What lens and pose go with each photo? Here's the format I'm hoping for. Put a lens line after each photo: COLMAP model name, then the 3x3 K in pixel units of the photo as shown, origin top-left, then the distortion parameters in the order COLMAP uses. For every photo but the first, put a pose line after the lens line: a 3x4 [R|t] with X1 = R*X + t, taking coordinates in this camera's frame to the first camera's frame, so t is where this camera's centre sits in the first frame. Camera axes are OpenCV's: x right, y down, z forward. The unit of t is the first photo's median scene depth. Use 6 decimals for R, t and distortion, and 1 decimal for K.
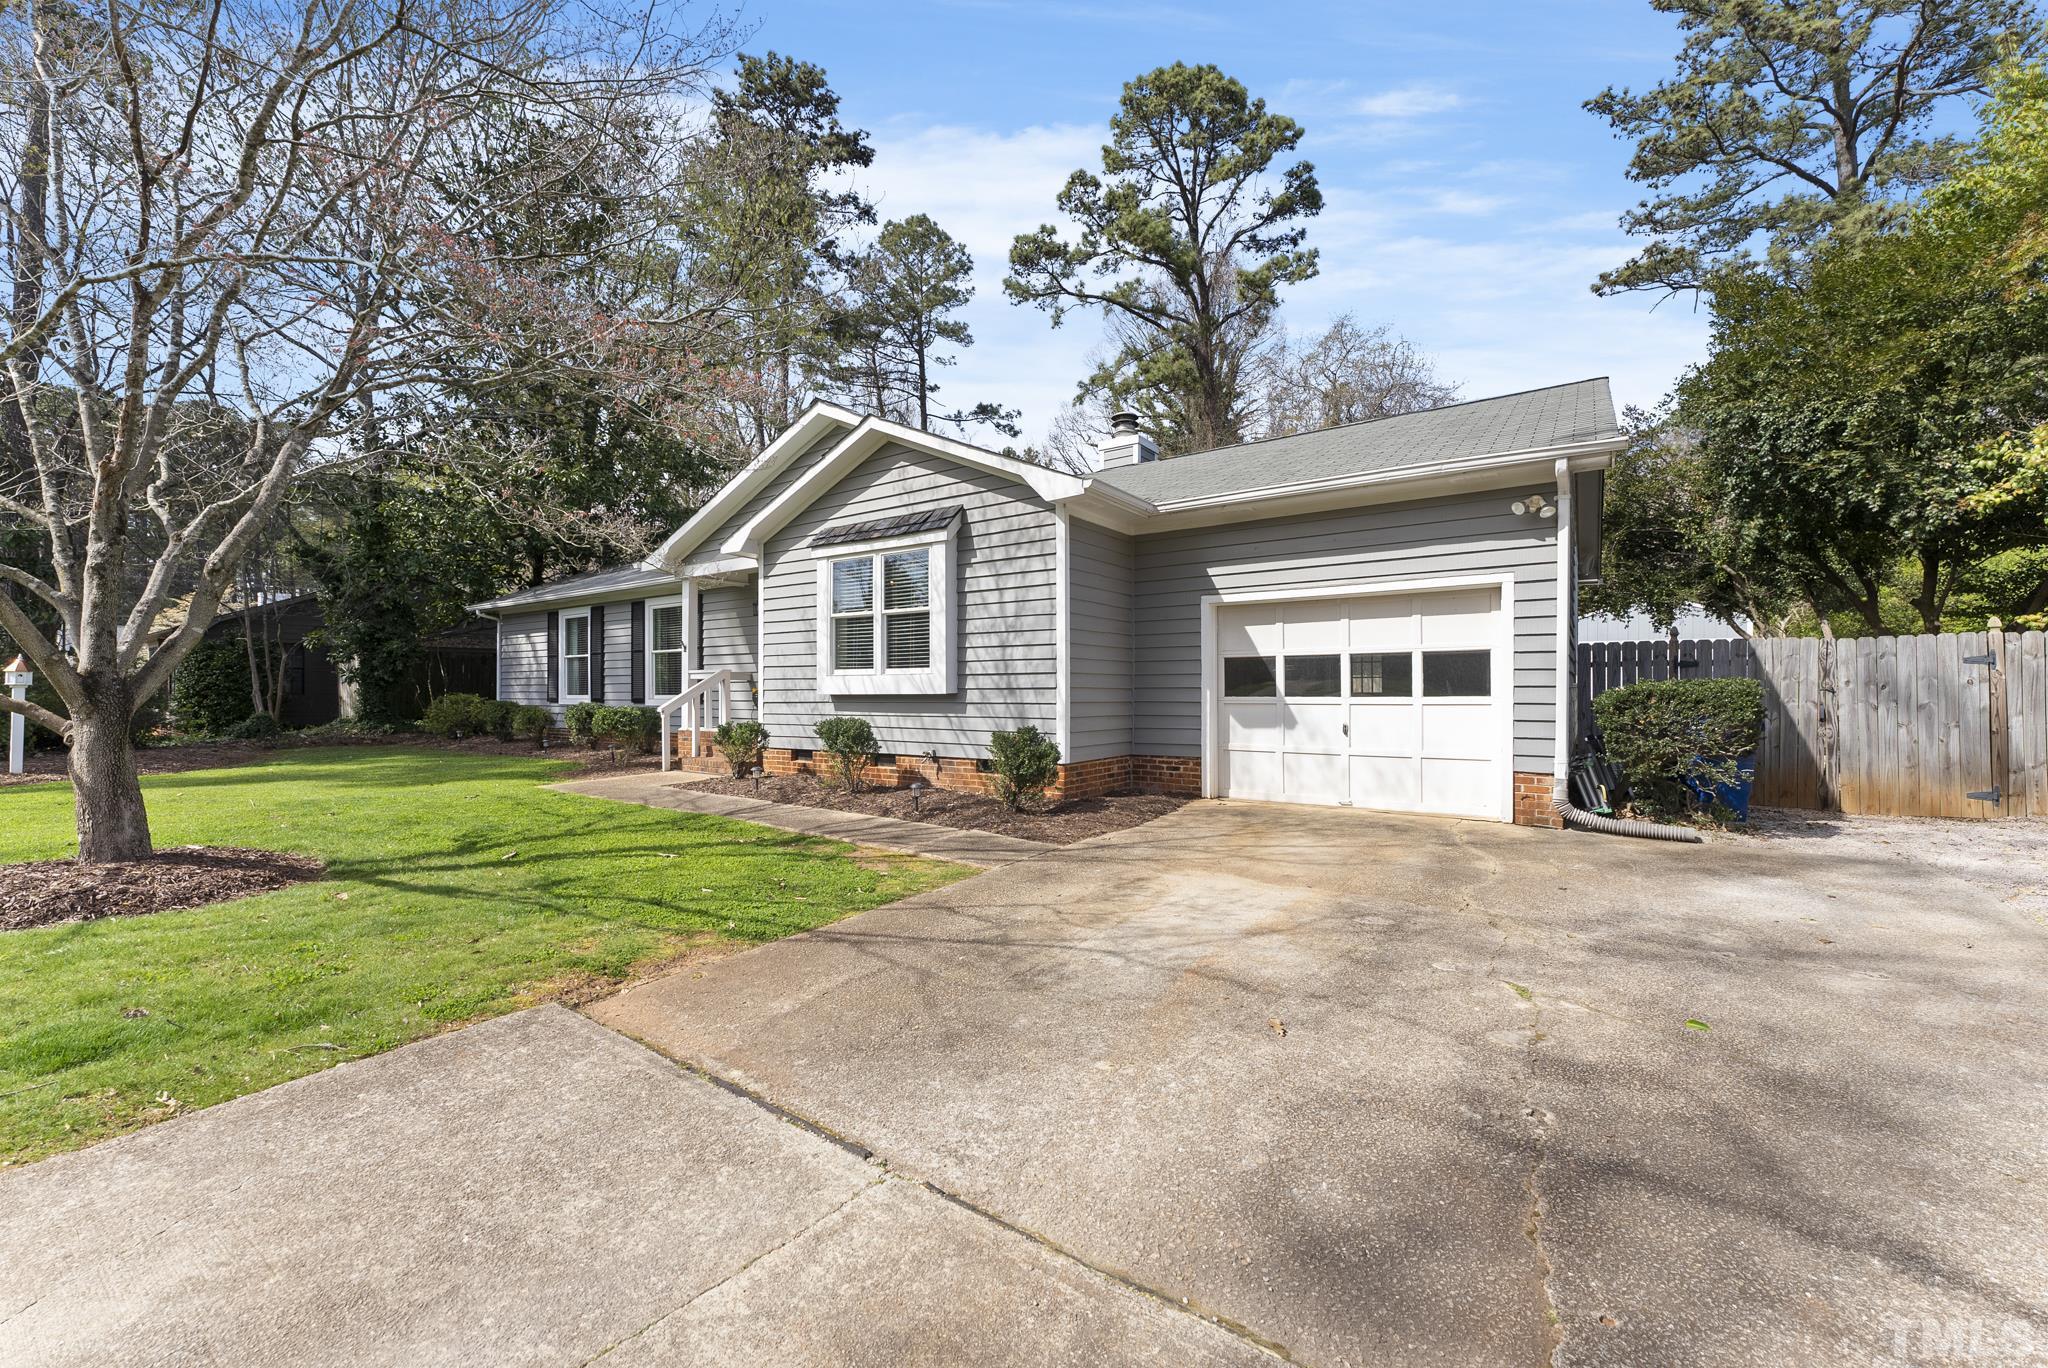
lens RADIAL K [[815.8, 0, 1019.0], [0, 815.8, 688.9], [0, 0, 1]] dist [-0.002093, 0.000001]
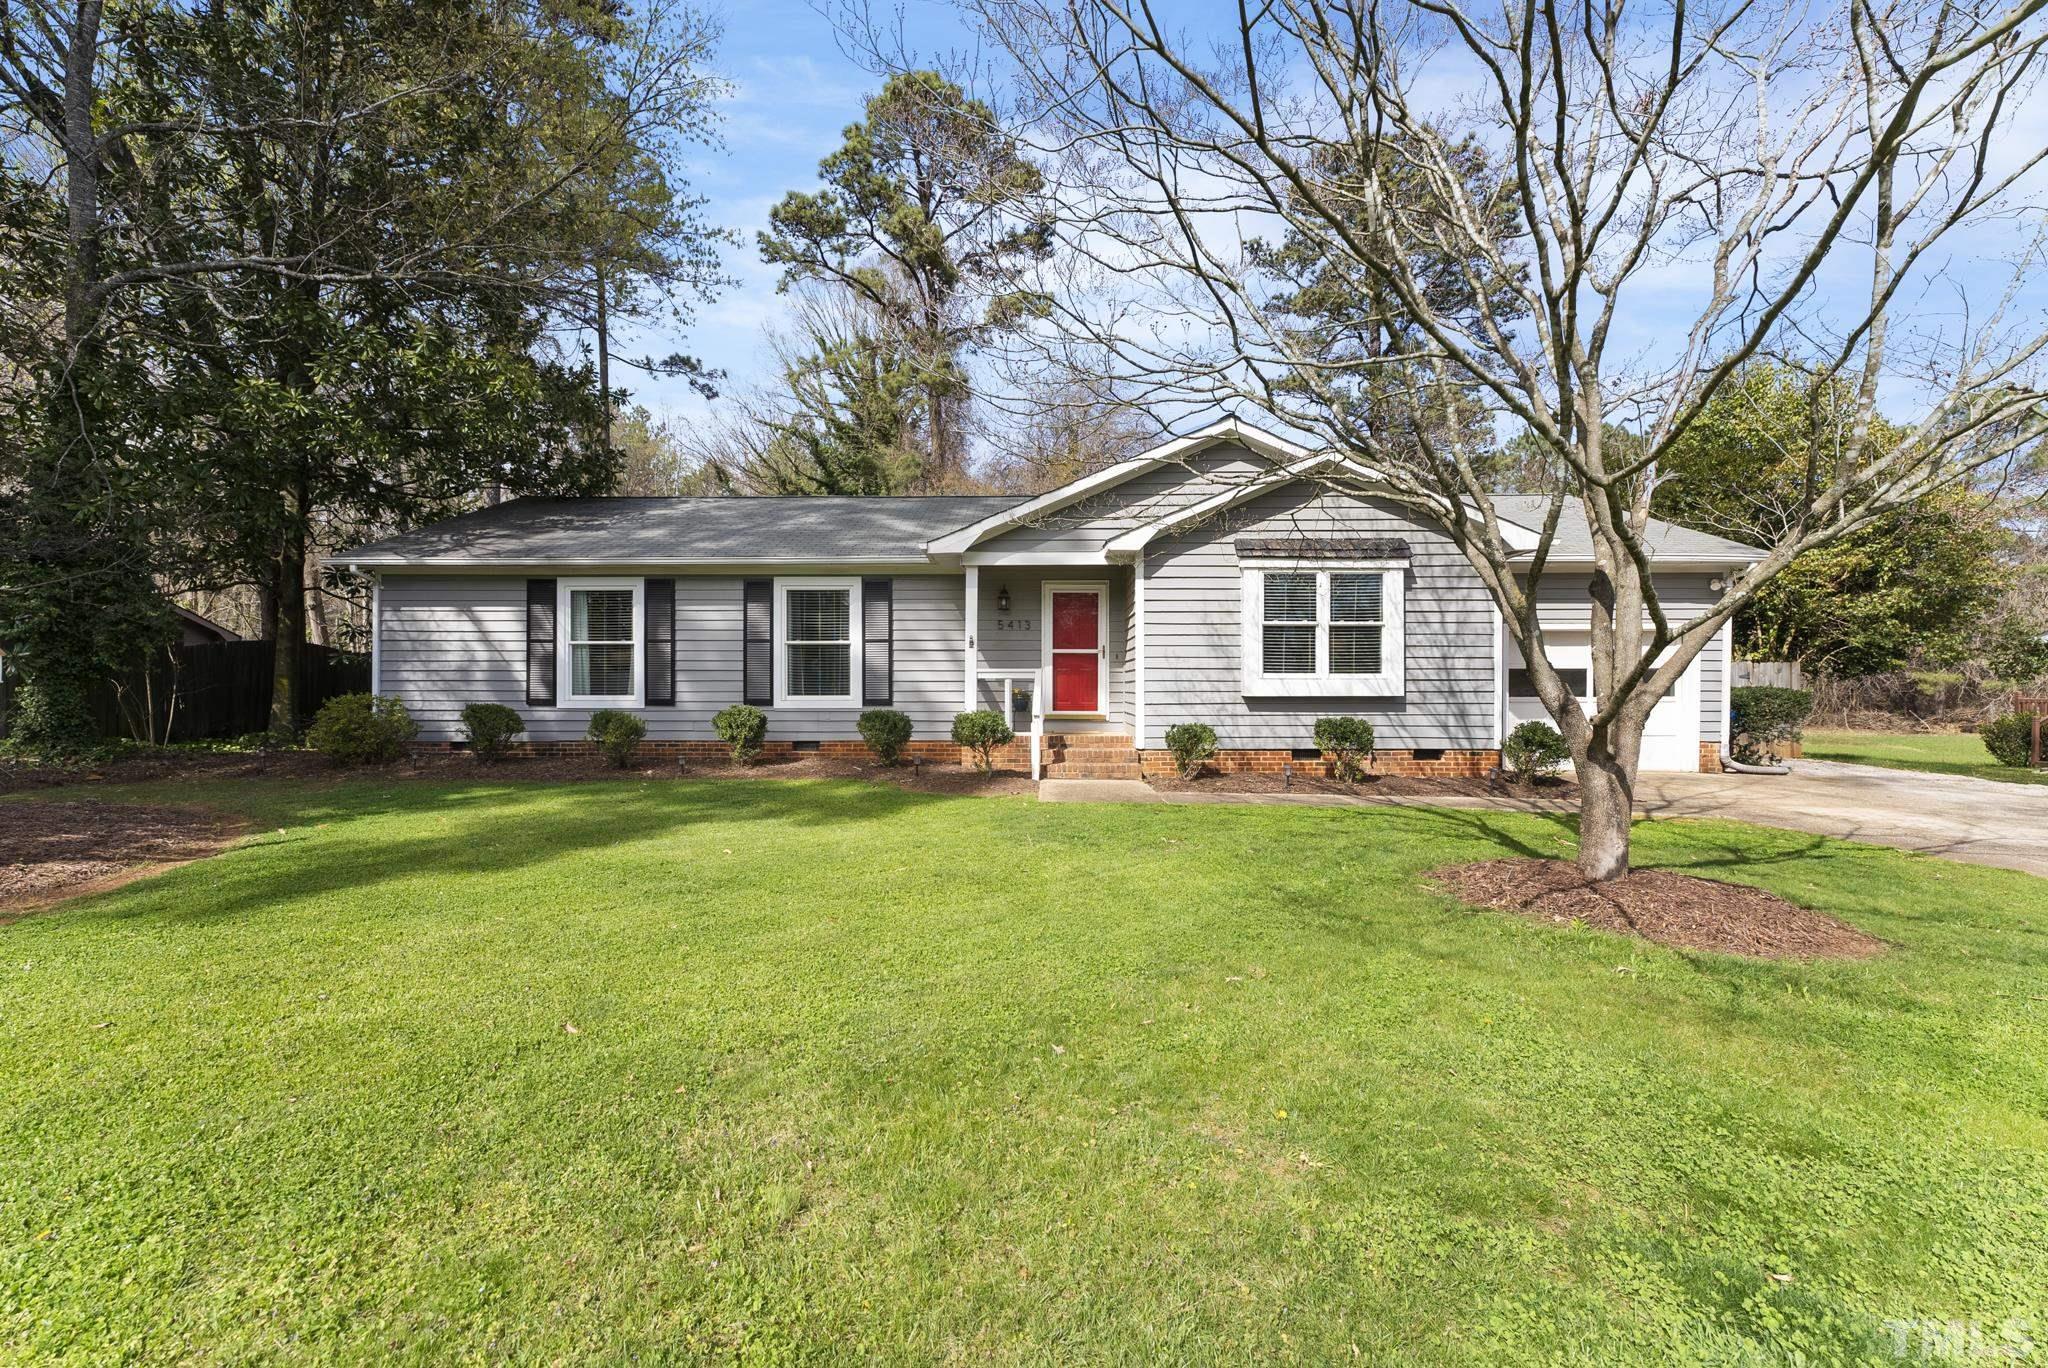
lens RADIAL K [[819.0, 0, 1015.9], [0, 819.0, 683.3], [0, 0, 1]] dist [-0.002043, -0.000190]
pose [[0.827182, -0.000713, 0.561934, -1.136159], [-0.003925, 0.999967, 0.007047, -0.017295], [-0.561920, -0.008034, 0.827152, 0.300685]]
